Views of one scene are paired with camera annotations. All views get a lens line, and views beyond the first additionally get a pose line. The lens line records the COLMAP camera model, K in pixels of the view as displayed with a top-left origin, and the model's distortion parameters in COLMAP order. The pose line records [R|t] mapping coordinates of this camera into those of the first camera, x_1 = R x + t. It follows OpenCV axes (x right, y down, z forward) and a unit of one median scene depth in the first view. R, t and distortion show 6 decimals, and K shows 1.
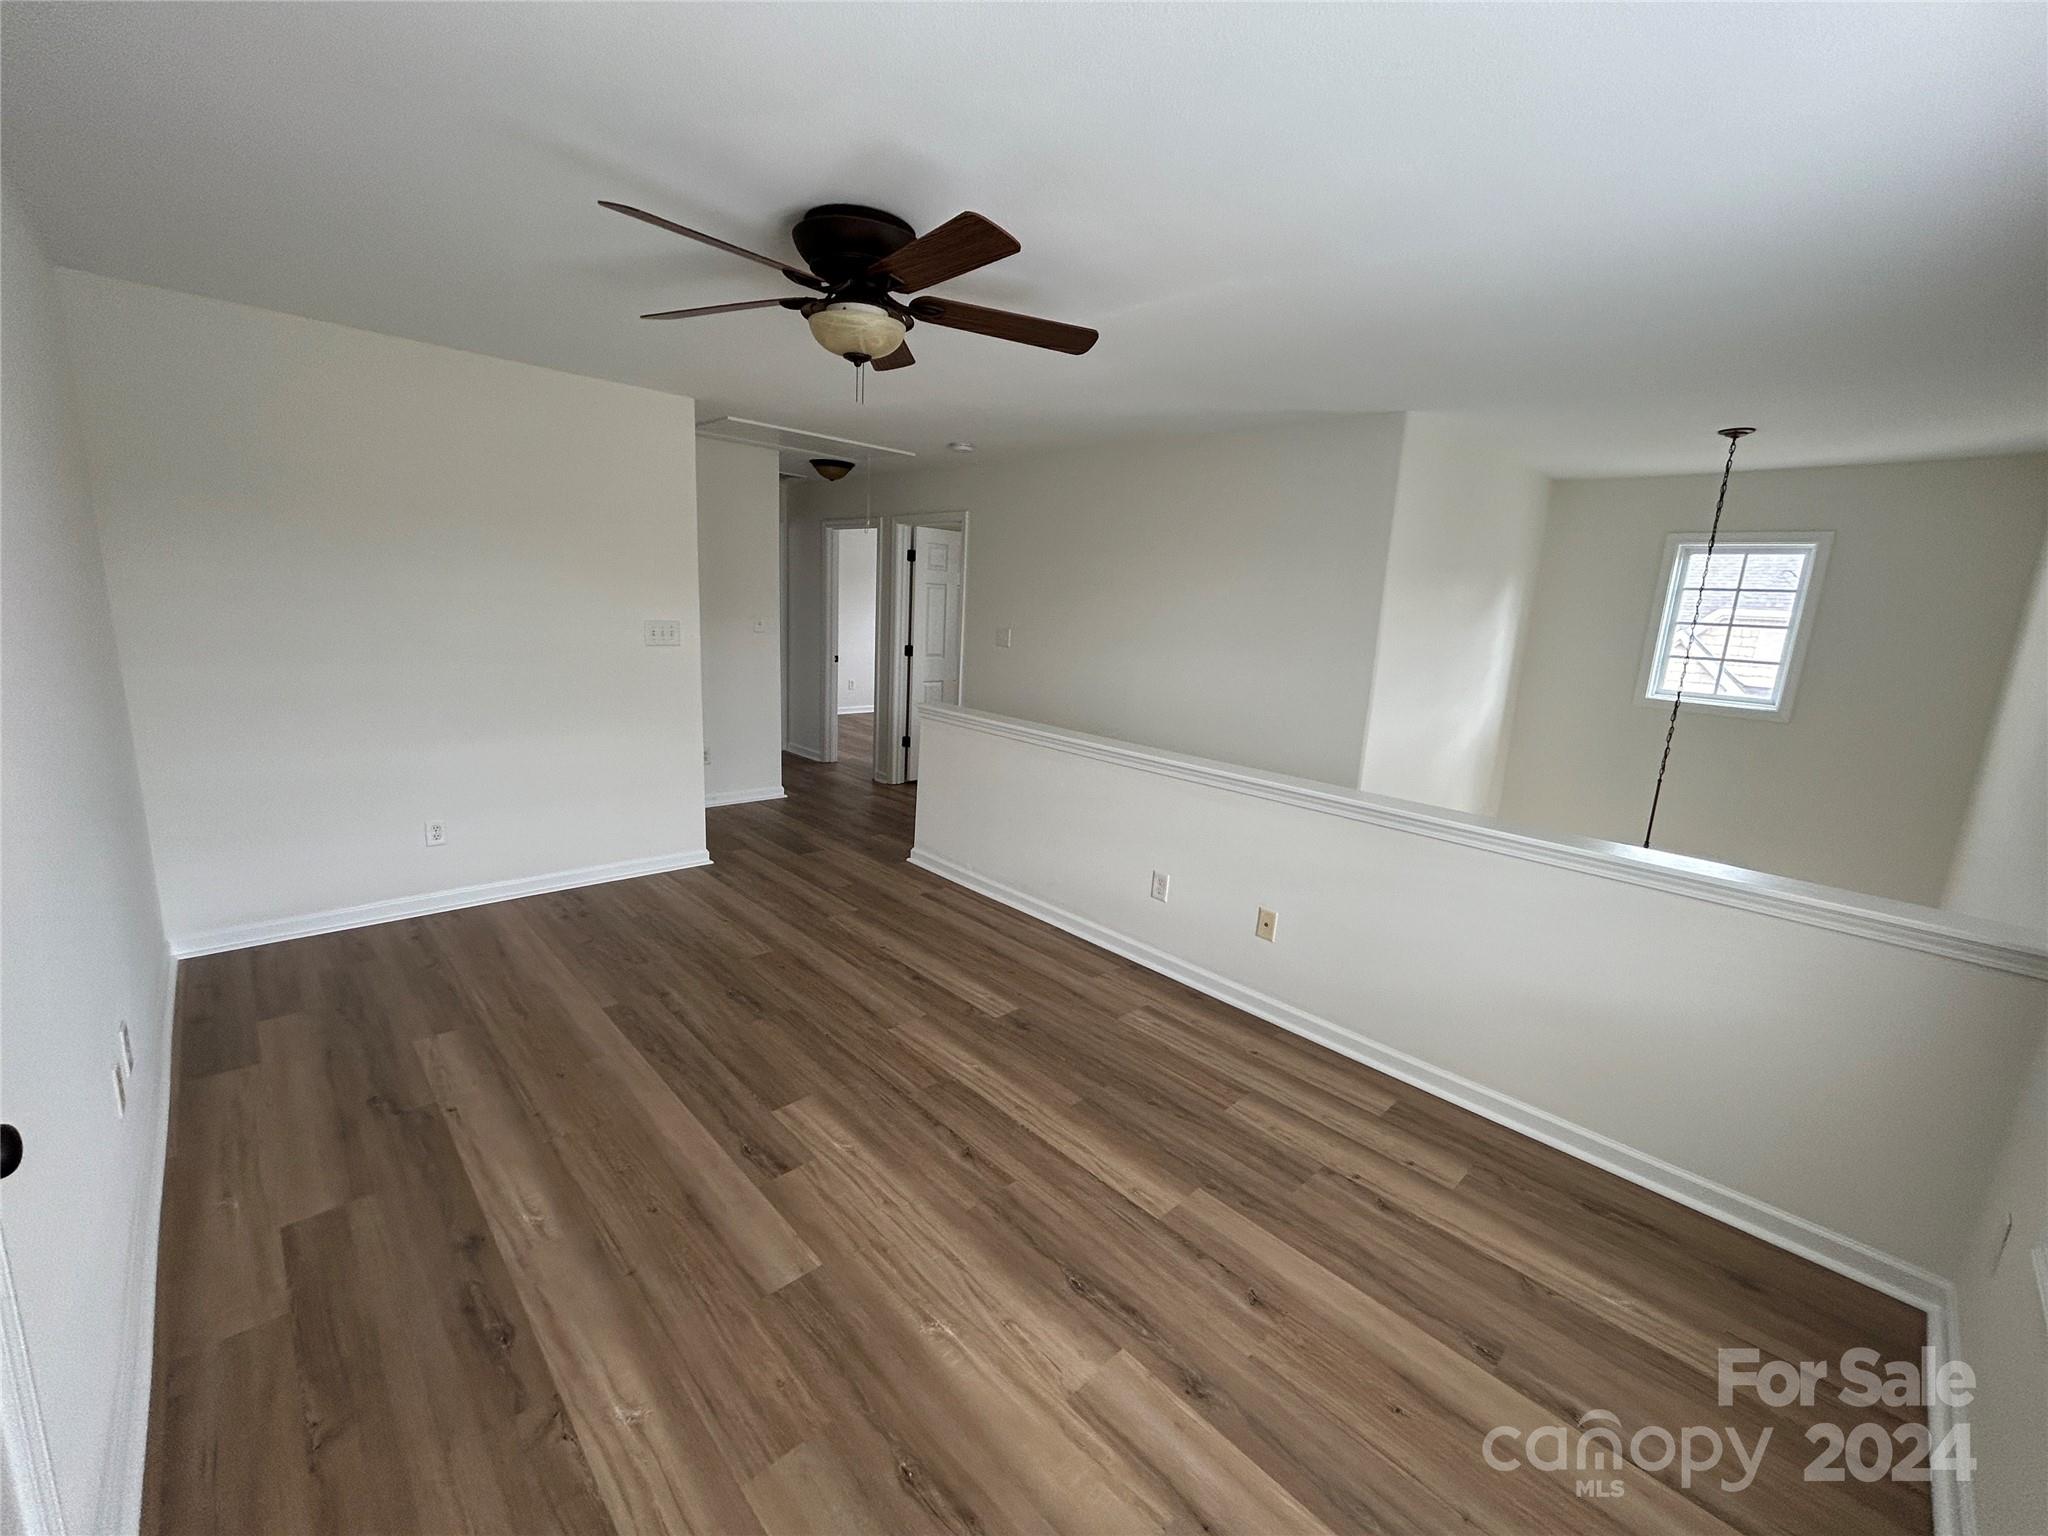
lens RADIAL K [[830.3, 0, 1017.4], [0, 830.3, 768.1], [0, 0, 1]] dist [-0.002659, 0.000555]
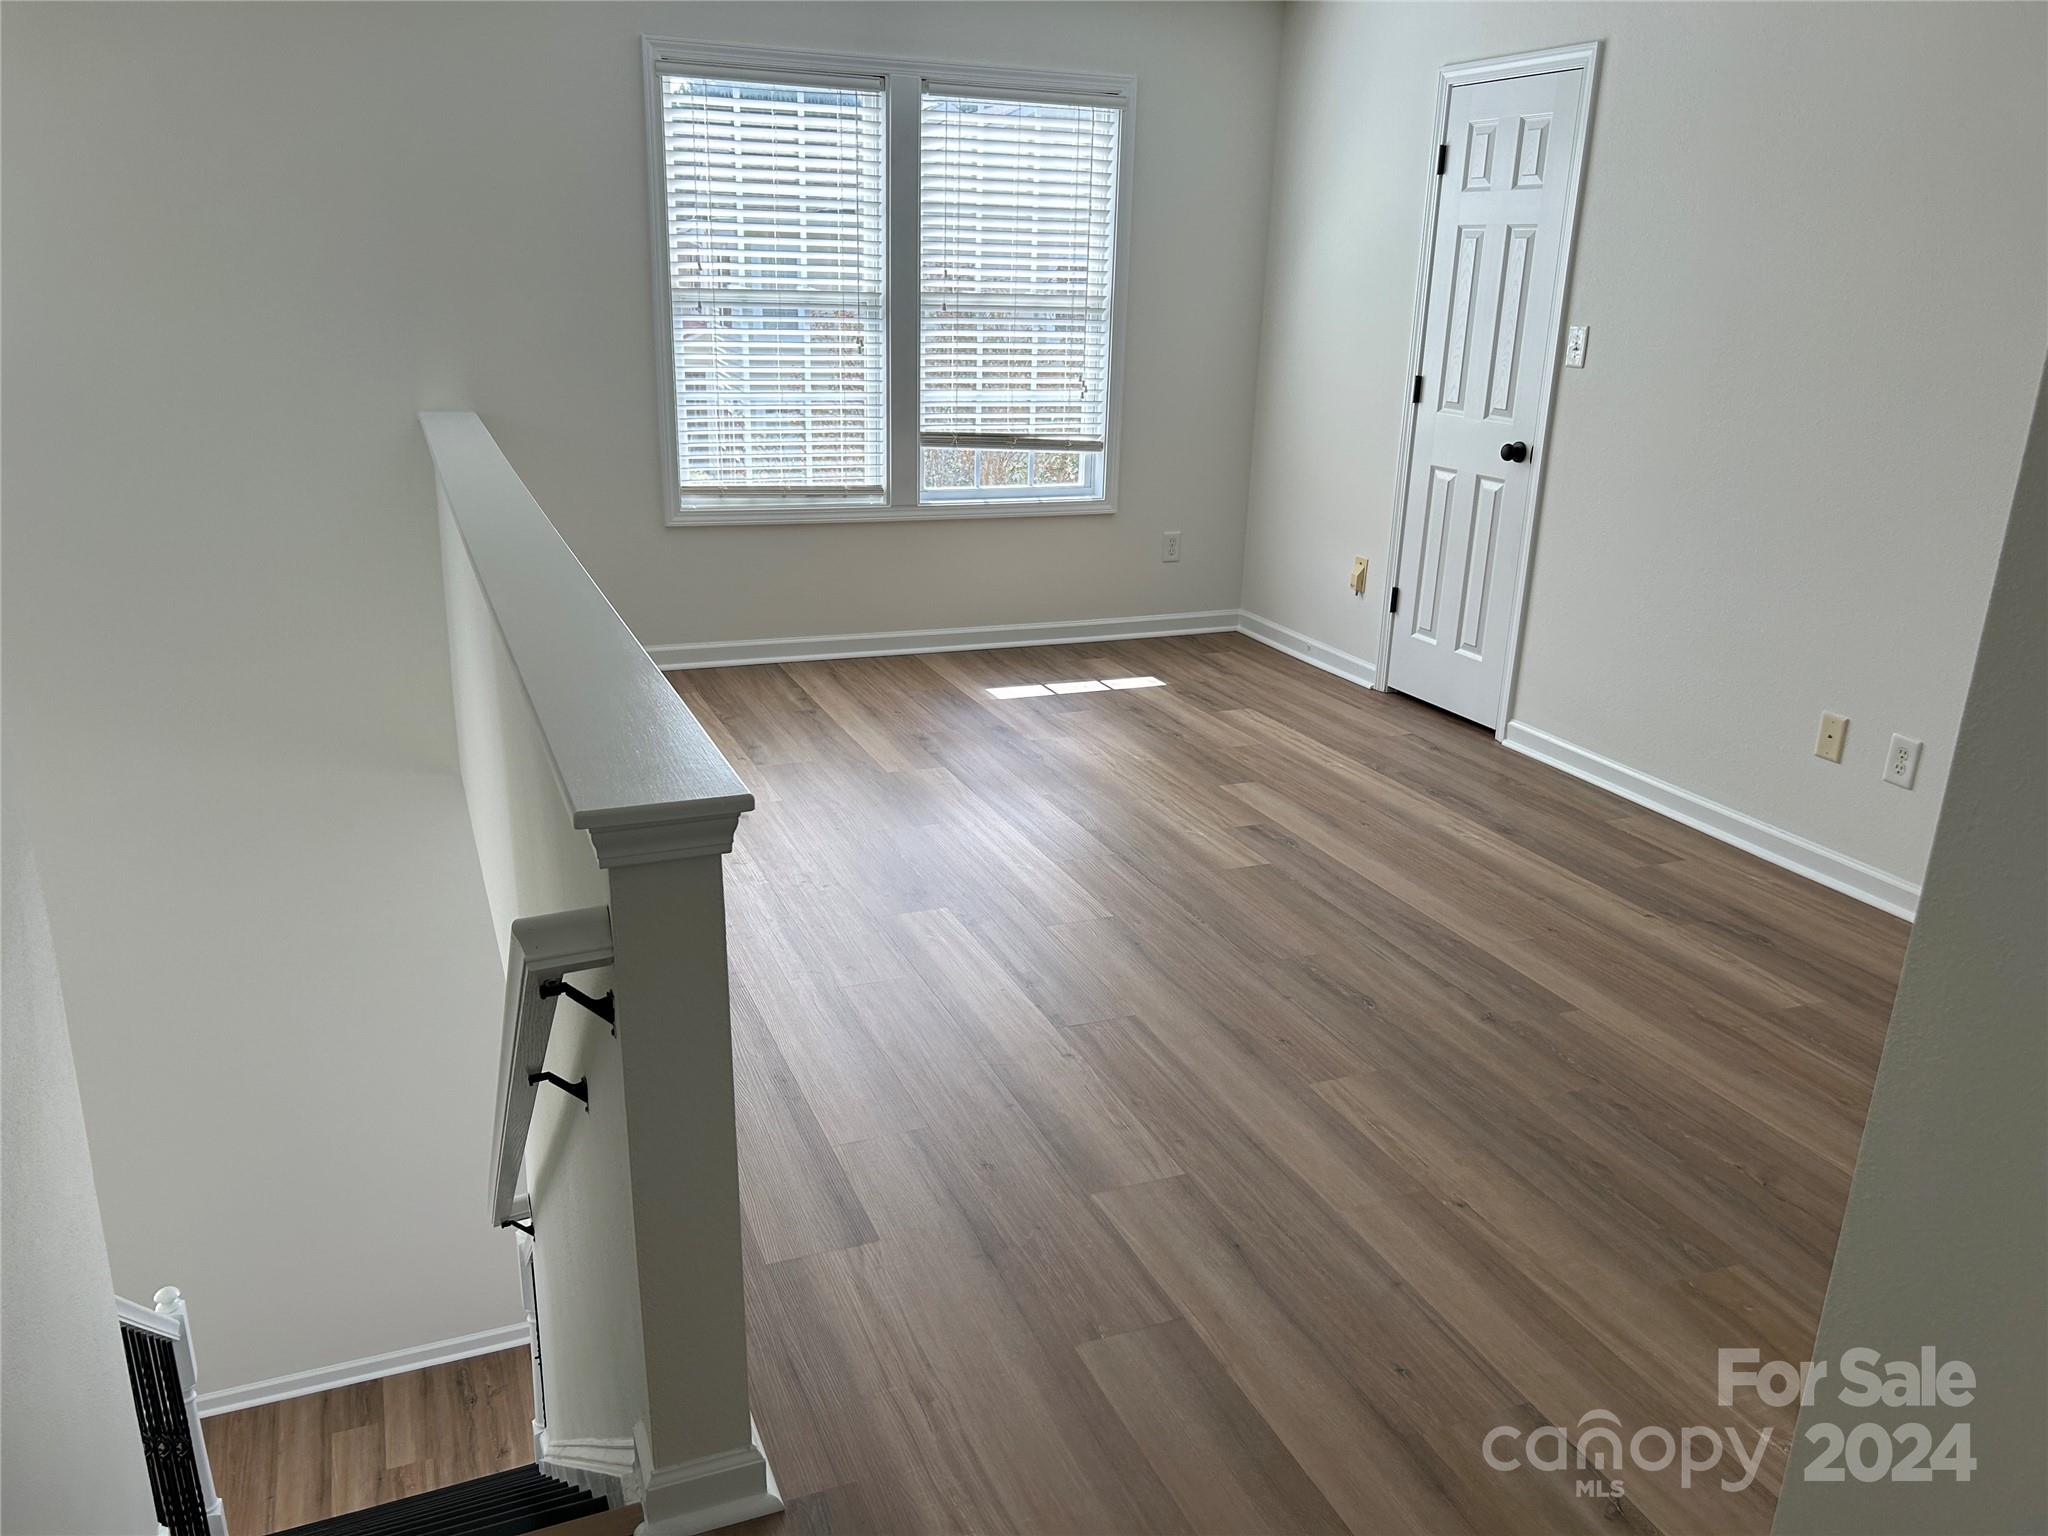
lens RADIAL K [[1517.3, 0, 1016.5], [0, 1517.3, 768.4], [0, 0, 1]] dist [0.007040, -0.010560]
pose [[-0.929325, -0.182628, 0.320939, -0.626954], [0.004349, 0.863661, 0.504054, -0.552413], [-0.369238, 0.469826, -0.801828, 2.700382]]
